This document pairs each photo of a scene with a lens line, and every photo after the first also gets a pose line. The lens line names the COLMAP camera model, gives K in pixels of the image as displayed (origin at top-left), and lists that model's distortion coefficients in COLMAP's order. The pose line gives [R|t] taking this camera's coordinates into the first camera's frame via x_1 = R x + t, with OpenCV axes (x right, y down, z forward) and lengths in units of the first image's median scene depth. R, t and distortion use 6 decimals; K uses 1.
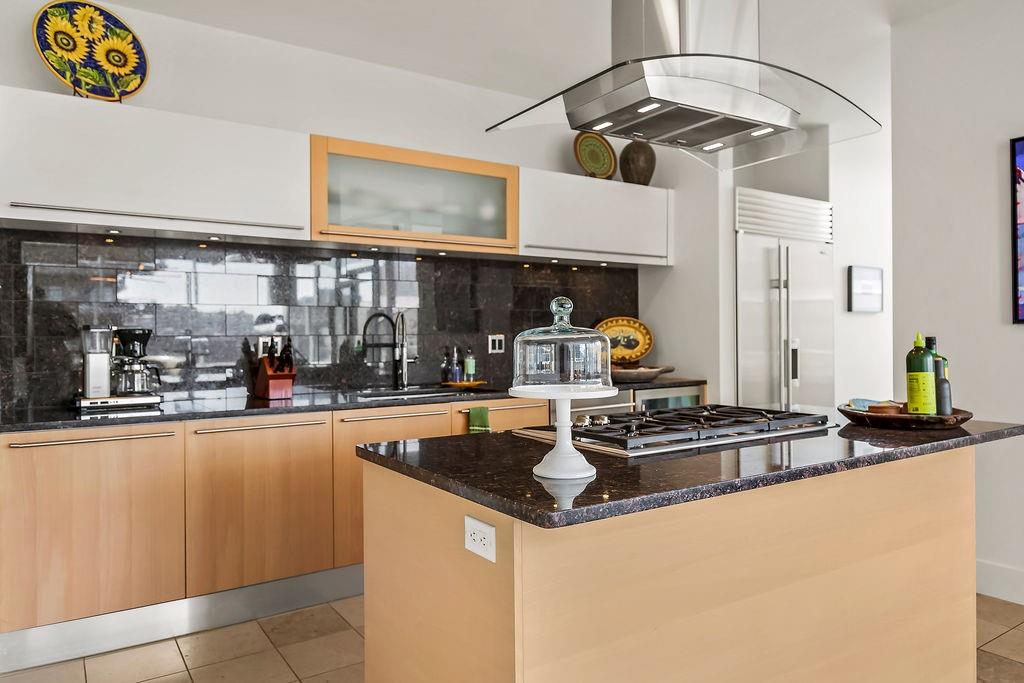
lens RADIAL K [[688.7, 0, 519.9], [0, 688.7, 339.0], [0, 0, 1]] dist [0.002130, 0.000725]
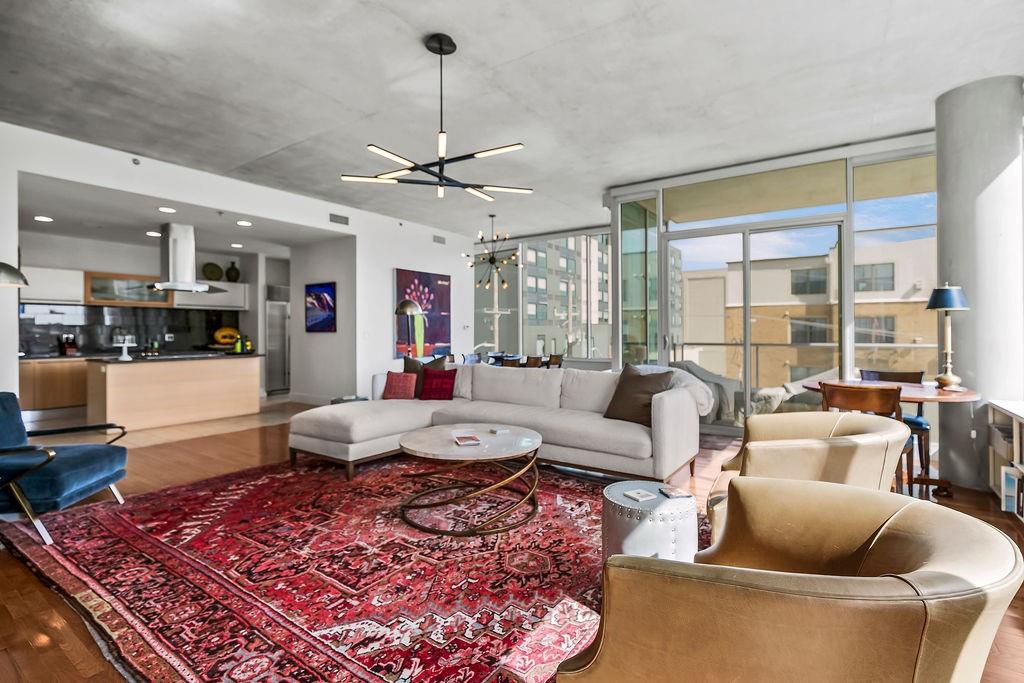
lens RADIAL K [[472.2, 0, 501.5], [0, 472.2, 328.2], [0, 0, 1]] dist [-0.001745, 0.000730]
pose [[0.931661, 0.006776, 0.363266, 0.706715], [-0.001620, 0.999894, -0.014496, -0.005127], [-0.363325, 0.012917, 0.931573, -1.739563]]
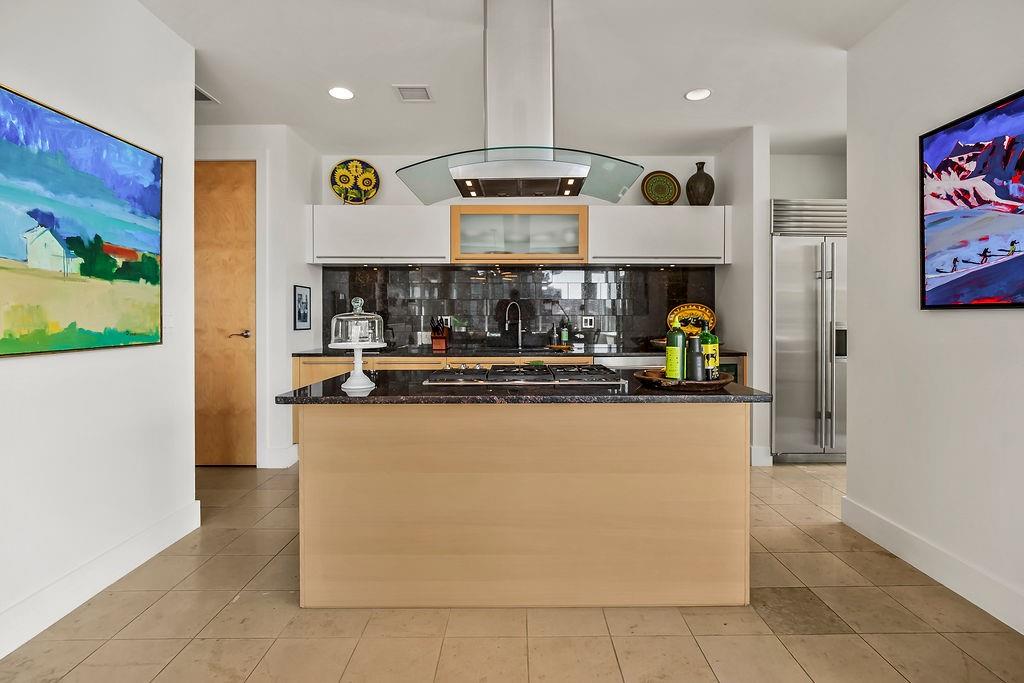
lens RADIAL K [[472.2, 0, 522.8], [0, 472.2, 315.0], [0, 0, 1]] dist [-0.001745, 0.000730]
pose [[0.838352, 0.007734, -0.545074, 0.542563], [-0.010491, 0.999943, -0.001949, -0.005669], [0.545028, 0.007352, 0.838385, 0.053573]]
